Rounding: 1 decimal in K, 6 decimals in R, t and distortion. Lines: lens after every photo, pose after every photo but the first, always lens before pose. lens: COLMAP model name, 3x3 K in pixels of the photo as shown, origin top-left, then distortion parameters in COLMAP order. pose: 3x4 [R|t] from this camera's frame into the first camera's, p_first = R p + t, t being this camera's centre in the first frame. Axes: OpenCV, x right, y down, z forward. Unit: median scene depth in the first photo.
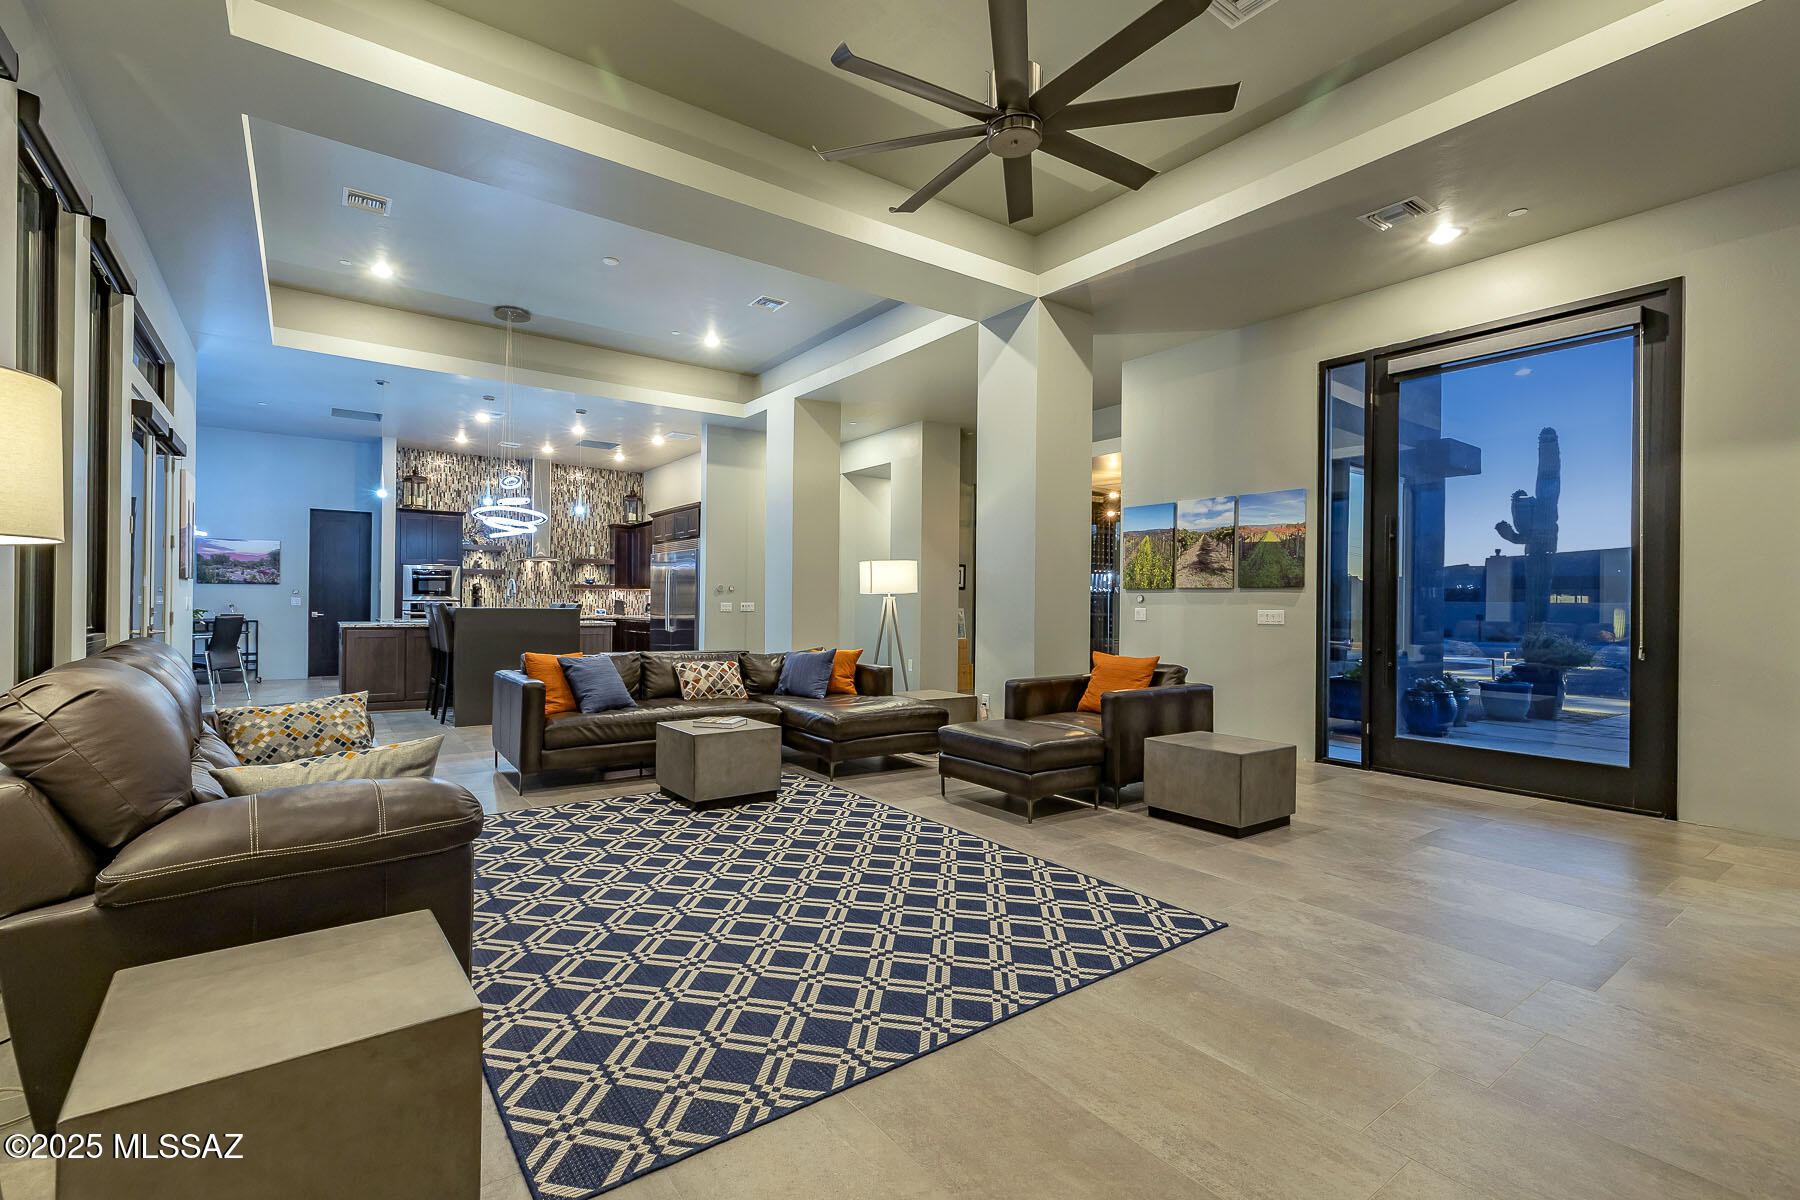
lens RADIAL K [[774.9, 0, 893.9], [0, 774.9, 595.8], [0, 0, 1]] dist [-0.002600, 0.000004]
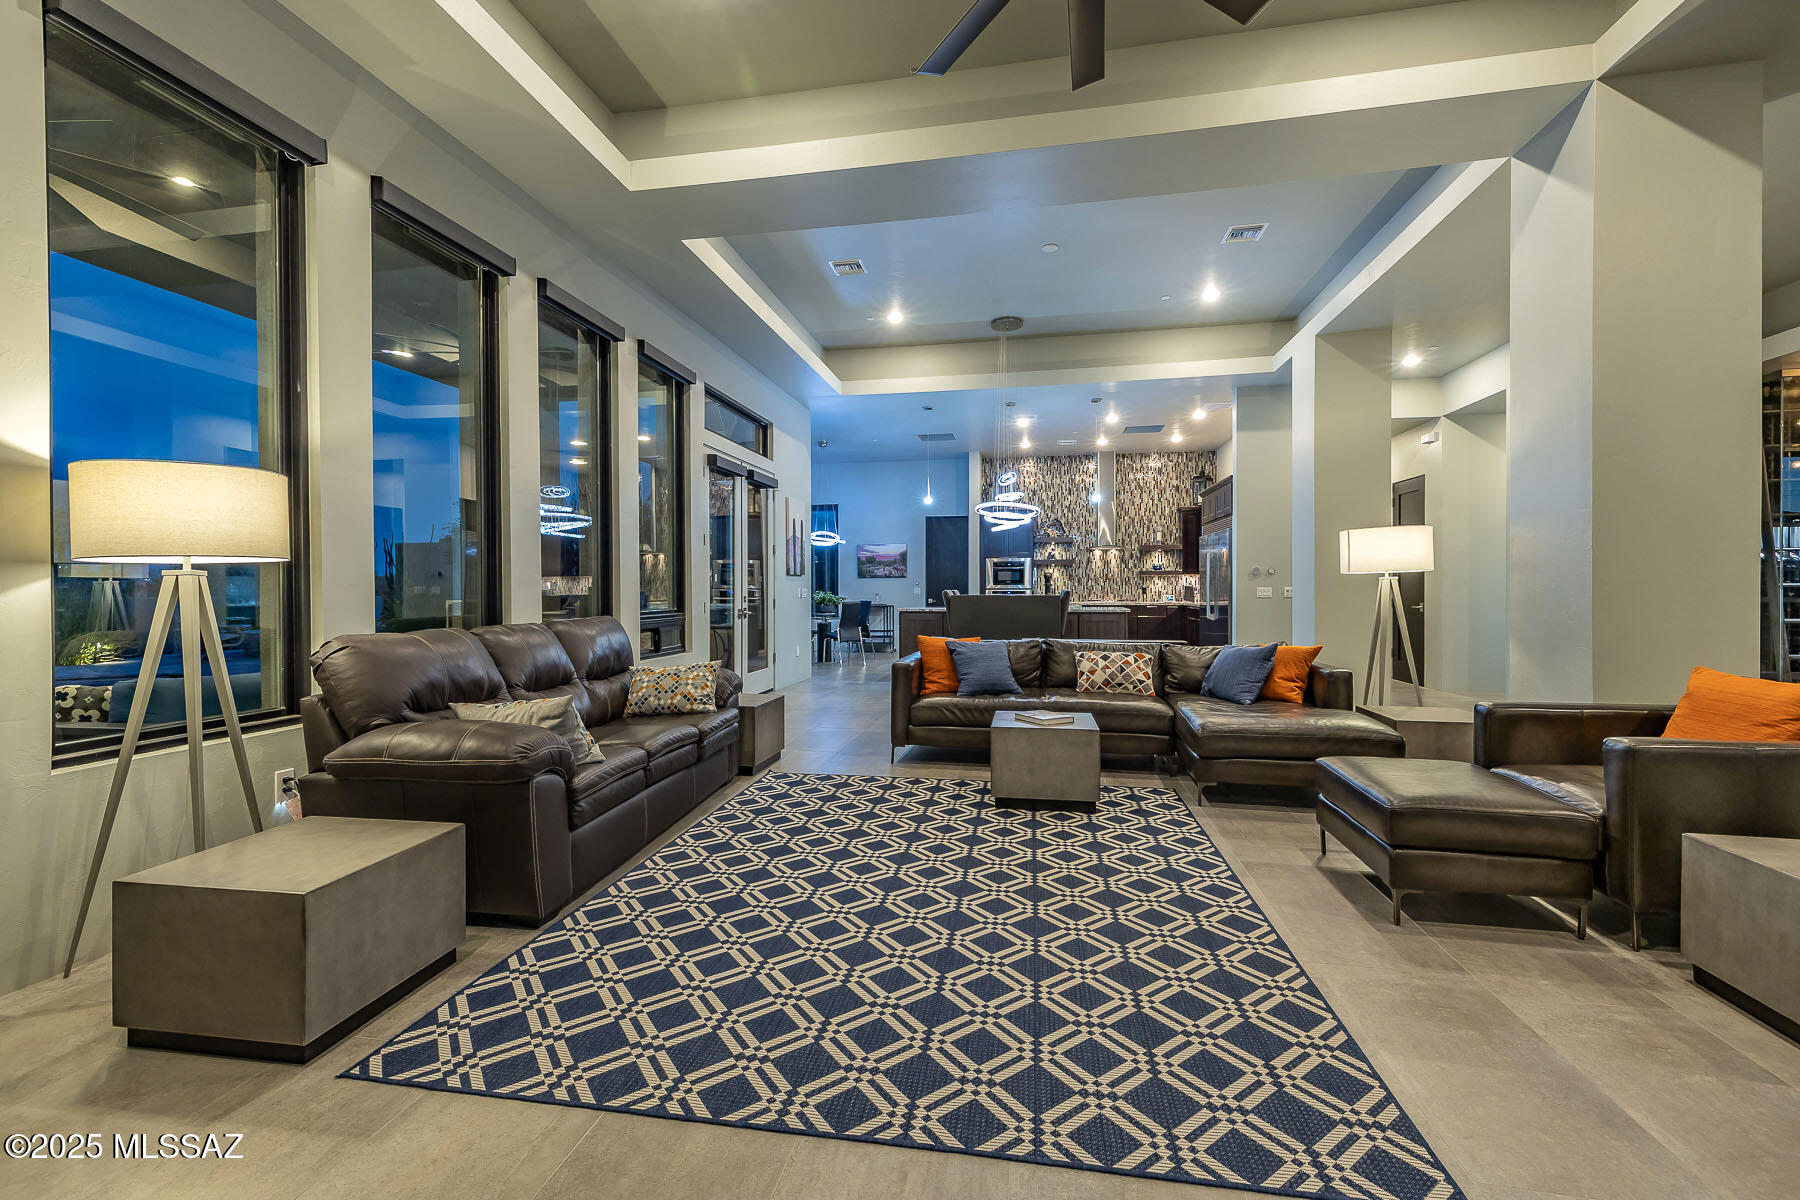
lens RADIAL K [[774.9, 0, 904.0], [0, 774.9, 600.2], [0, 0, 1]] dist [-0.002600, 0.000004]
pose [[0.690871, 0.000484, -0.722977, 0.224748], [0.015989, 0.999745, 0.015948, 0.003674], [0.722801, -0.022578, 0.690687, 0.164575]]
